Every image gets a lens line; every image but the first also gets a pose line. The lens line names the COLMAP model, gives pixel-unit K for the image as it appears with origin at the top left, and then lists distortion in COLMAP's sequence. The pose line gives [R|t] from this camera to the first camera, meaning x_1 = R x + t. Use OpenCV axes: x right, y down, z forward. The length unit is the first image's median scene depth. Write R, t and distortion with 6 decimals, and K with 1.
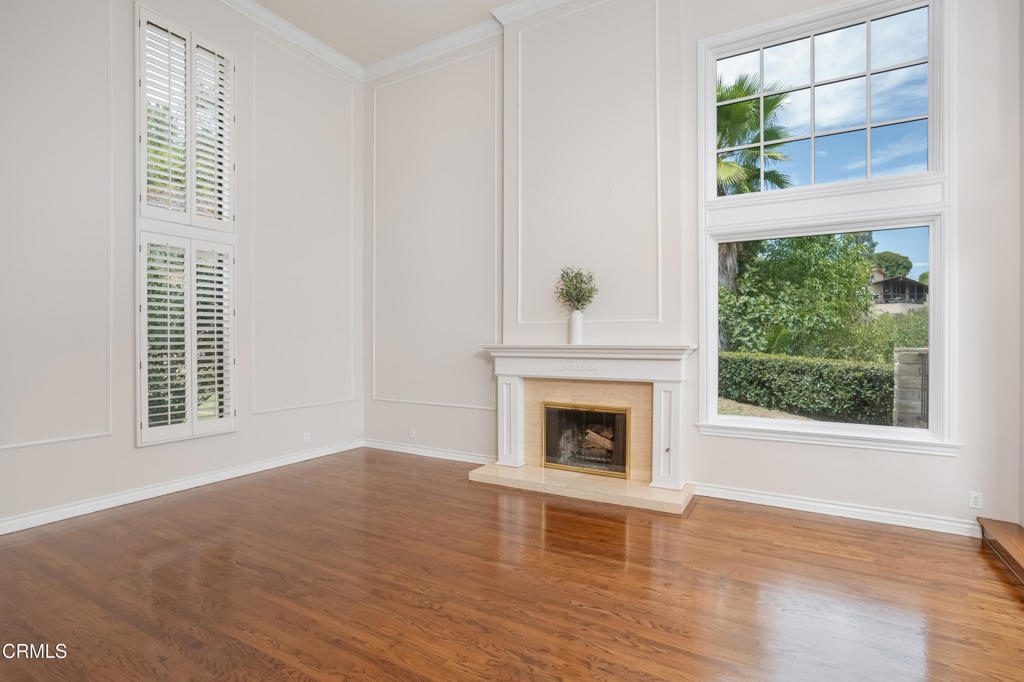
lens RADIAL K [[489.0, 0, 504.2], [0, 489.0, 341.0], [0, 0, 1]] dist [-0.026267, 0.000241]
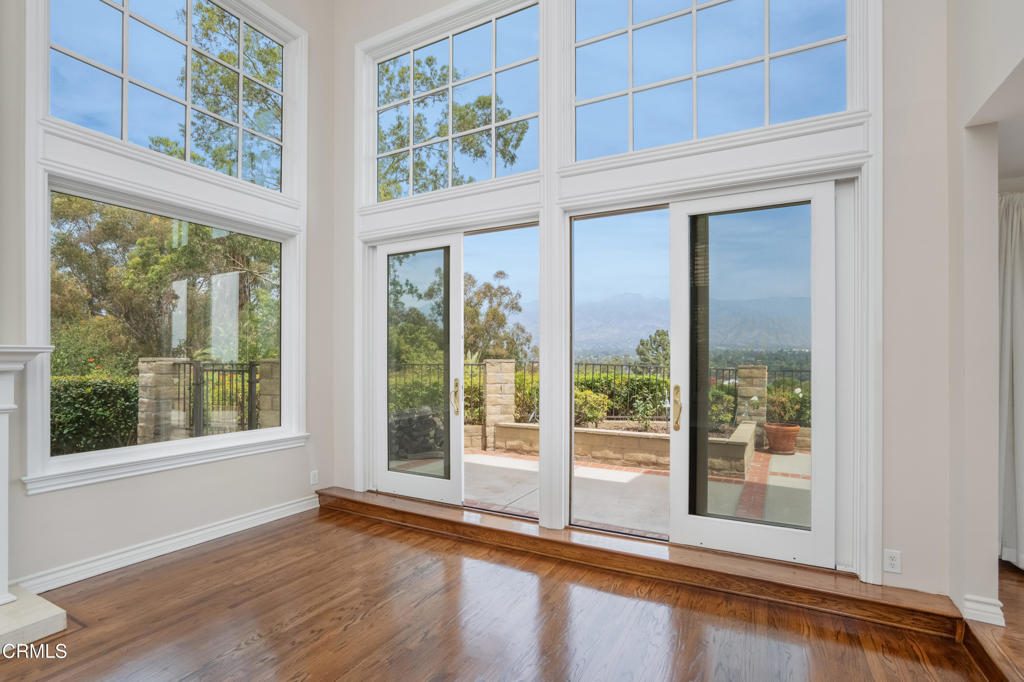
lens RADIAL K [[490.7, 0, 514.0], [0, 490.7, 357.0], [0, 0, 1]] dist [-0.023329, 0.012439]
pose [[-0.045721, 0.006326, 0.998934, -0.248132], [0.001018, 0.999980, -0.006286, 0.026039], [-0.998954, 0.000730, -0.045726, 0.452809]]
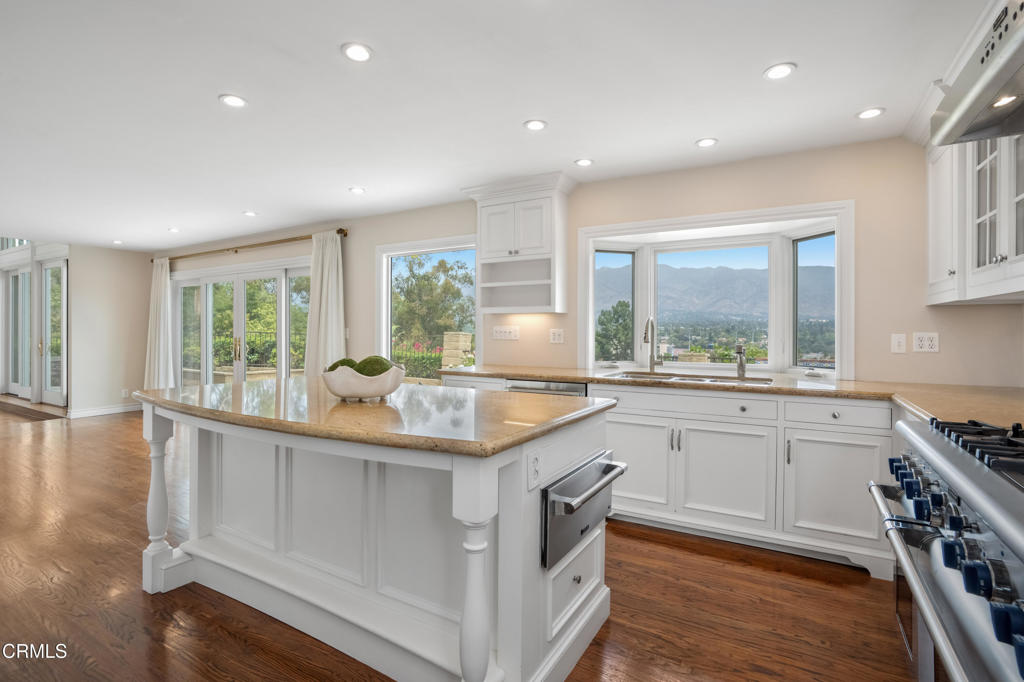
lens RADIAL K [[493.2, 0, 514.7], [0, 493.2, 330.3], [0, 0, 1]] dist [-0.008323, 0.000100]
pose [[-0.020104, 0.000330, 0.999798, -1.284402], [0.000700, 1.000000, -0.000316, 0.035478], [-0.999798, 0.000694, -0.020104, -1.397847]]
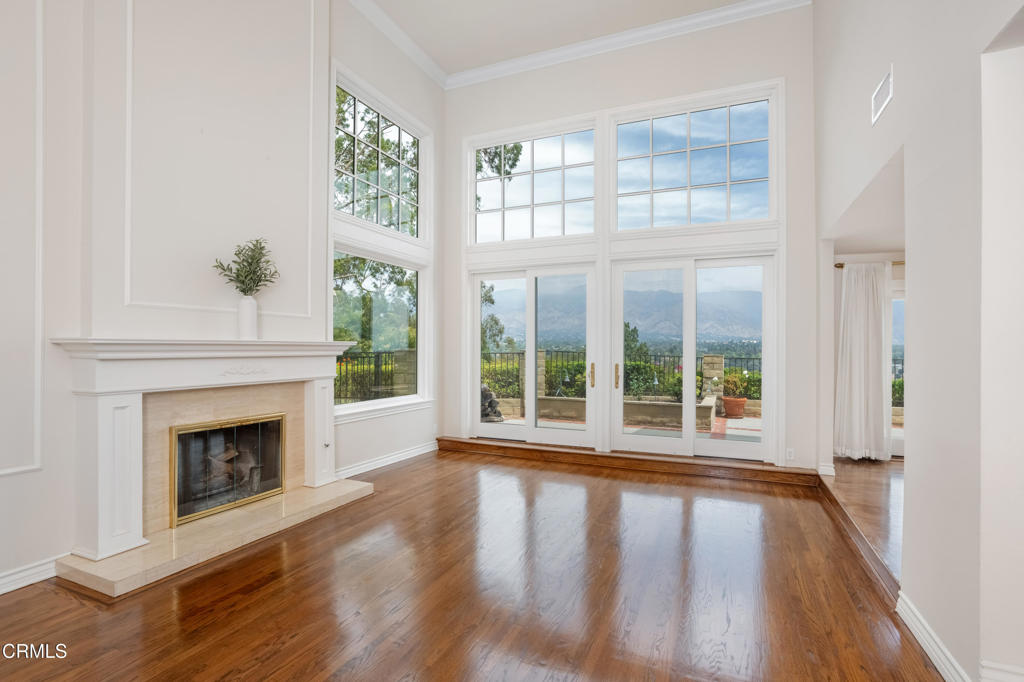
lens RADIAL K [[487.8, 0, 518.2], [0, 487.8, 343.0], [0, 0, 1]] dist [-0.028907, -0.000015]
pose [[-0.132368, 0.014198, 0.991099, -0.758565], [-0.002057, 0.999891, -0.014599, 0.025591], [-0.991199, -0.003971, -0.132324, 0.776001]]
